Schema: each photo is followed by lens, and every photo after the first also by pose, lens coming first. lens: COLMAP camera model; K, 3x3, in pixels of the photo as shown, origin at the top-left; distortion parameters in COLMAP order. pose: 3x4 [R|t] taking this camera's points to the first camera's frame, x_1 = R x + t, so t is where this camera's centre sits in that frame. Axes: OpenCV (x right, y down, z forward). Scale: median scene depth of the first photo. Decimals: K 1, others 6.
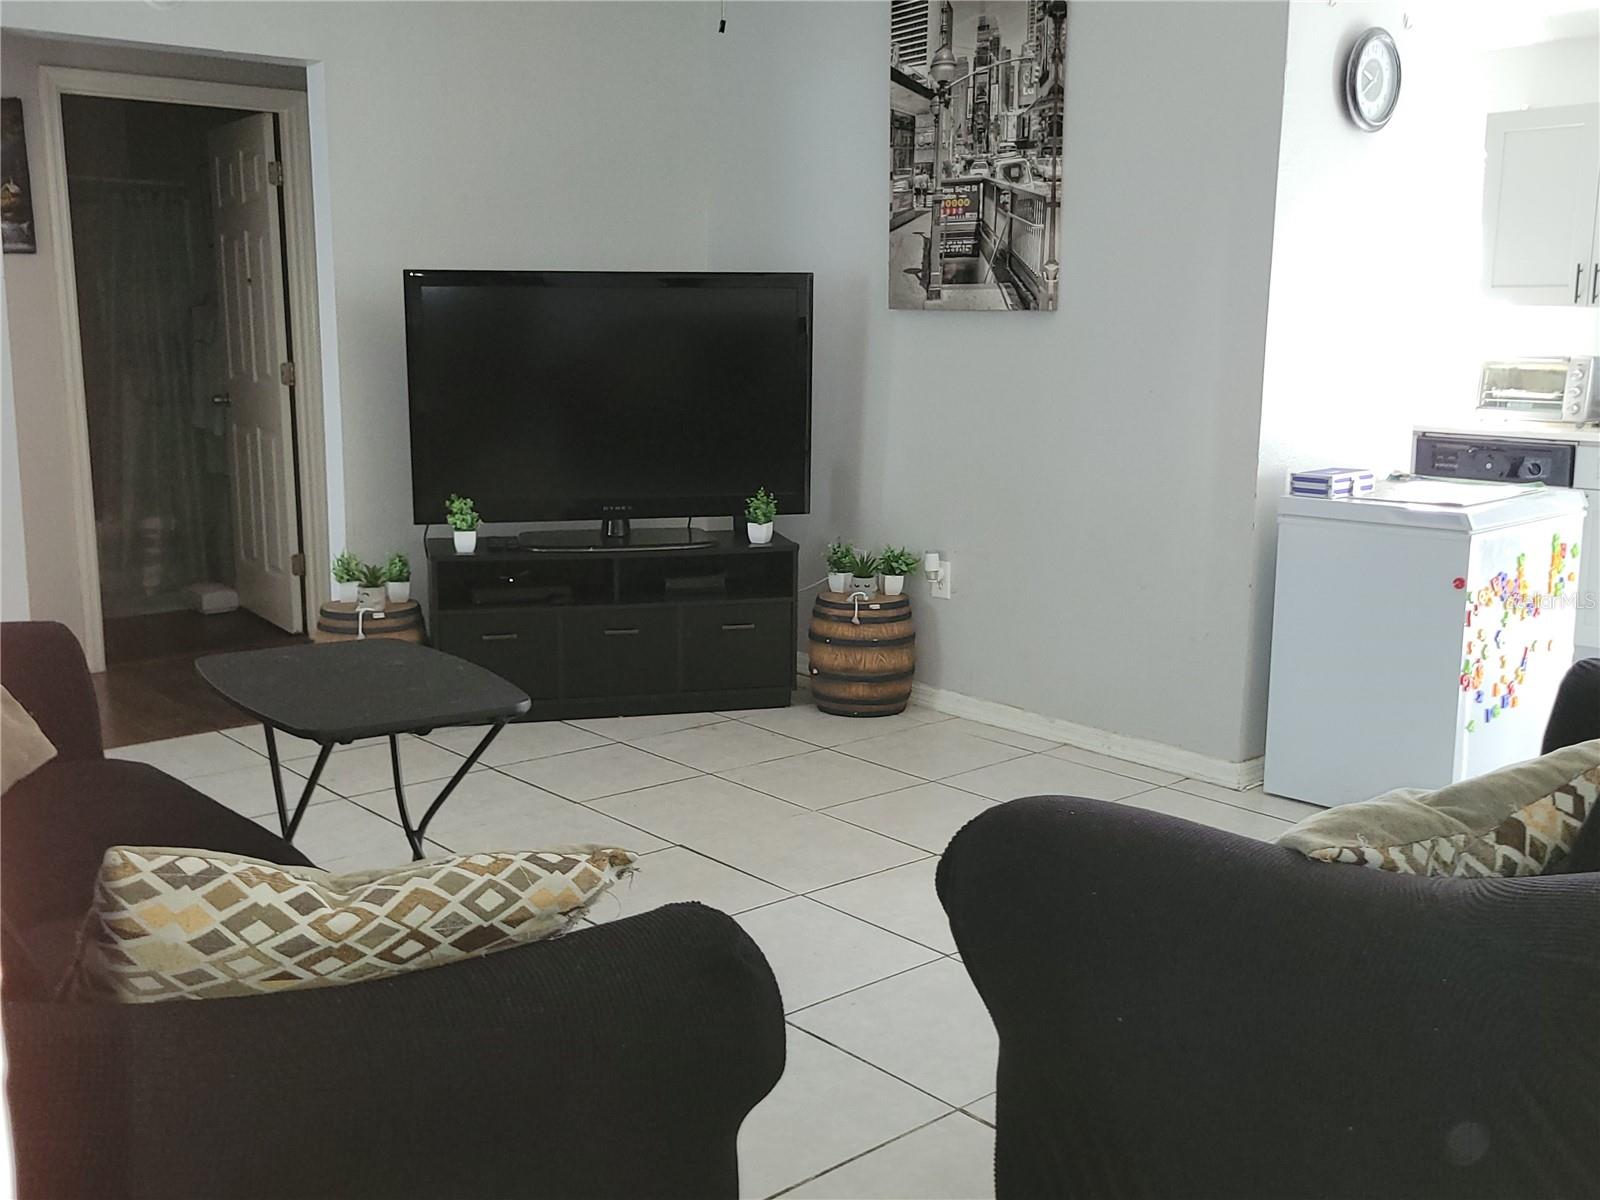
lens RADIAL K [[1584.7, 0, 799.4], [0, 1584.7, 601.4], [0, 0, 1]] dist [0.026021, 0.000000]
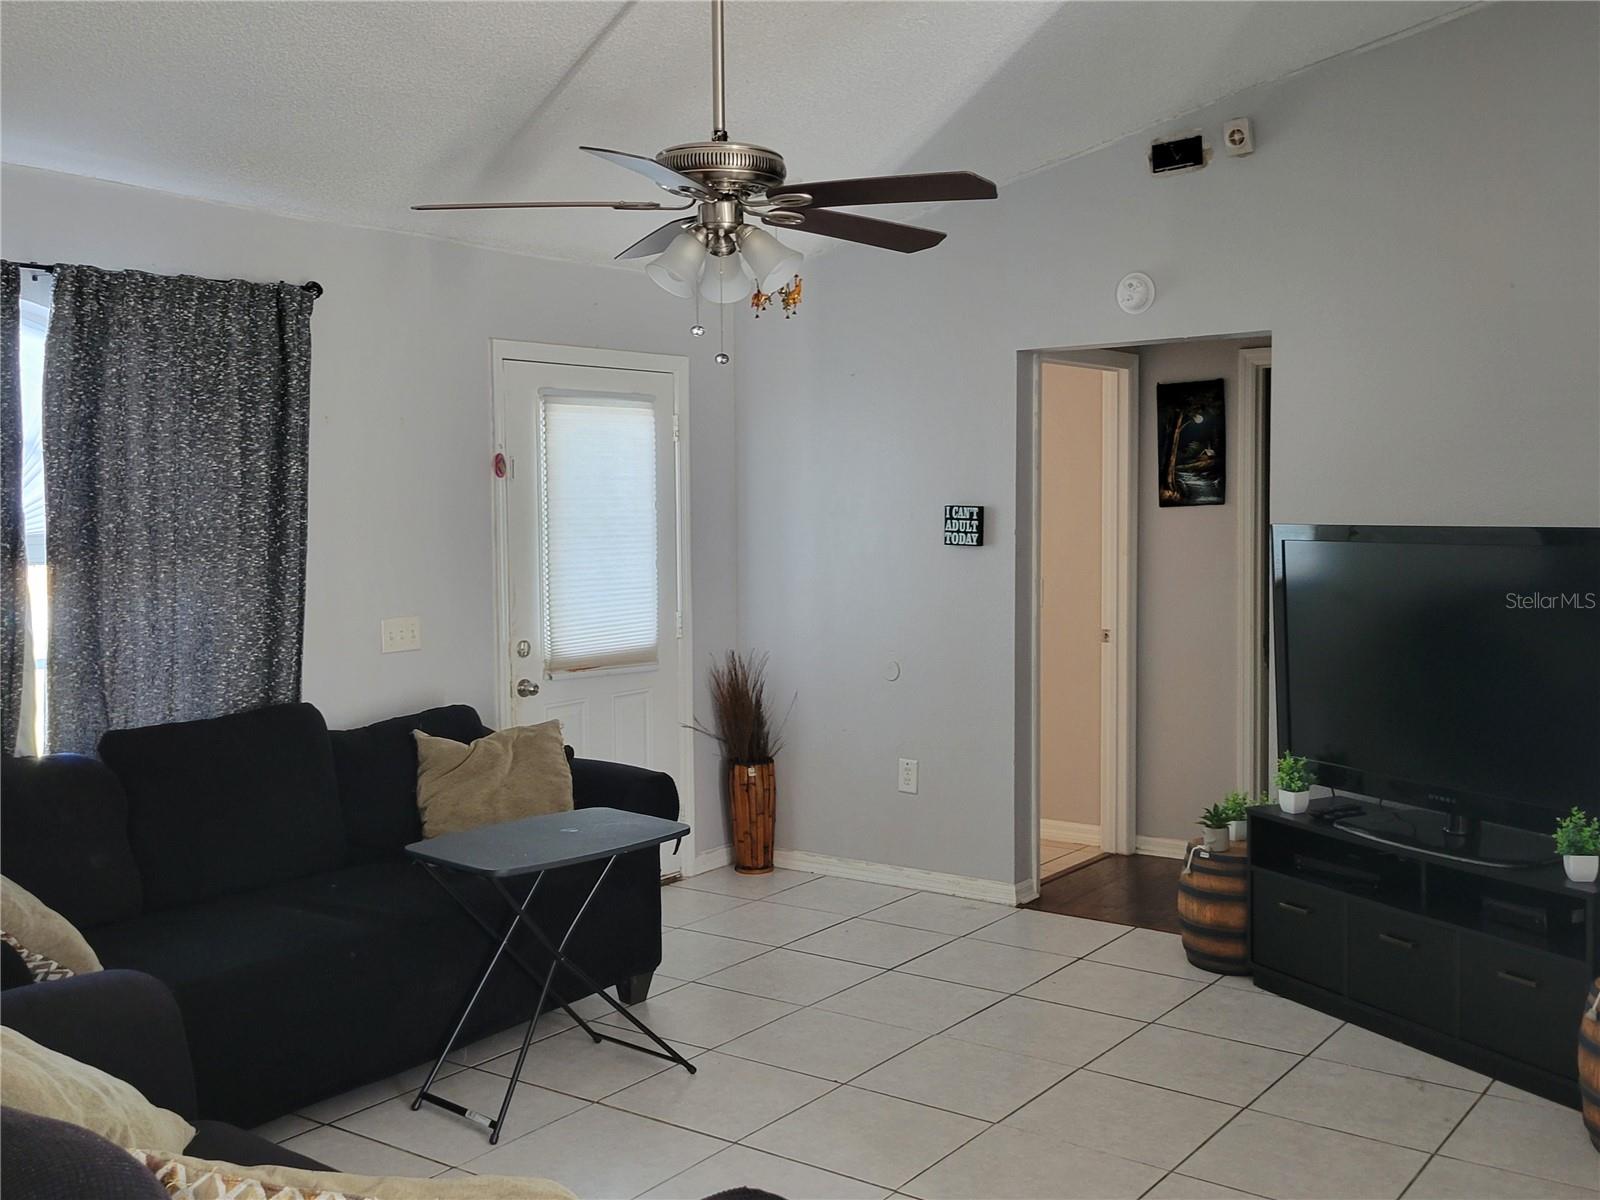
lens RADIAL K [[1584.7, 0, 799.5], [0, 1584.7, 595.9], [0, 0, 1]] dist [0.026021, 0.000000]
pose [[0.208710, 0.051753, -0.976607, 0.631816], [-0.168894, 0.985502, 0.016130, -0.120373], [0.963283, 0.161577, 0.214425, 0.469076]]
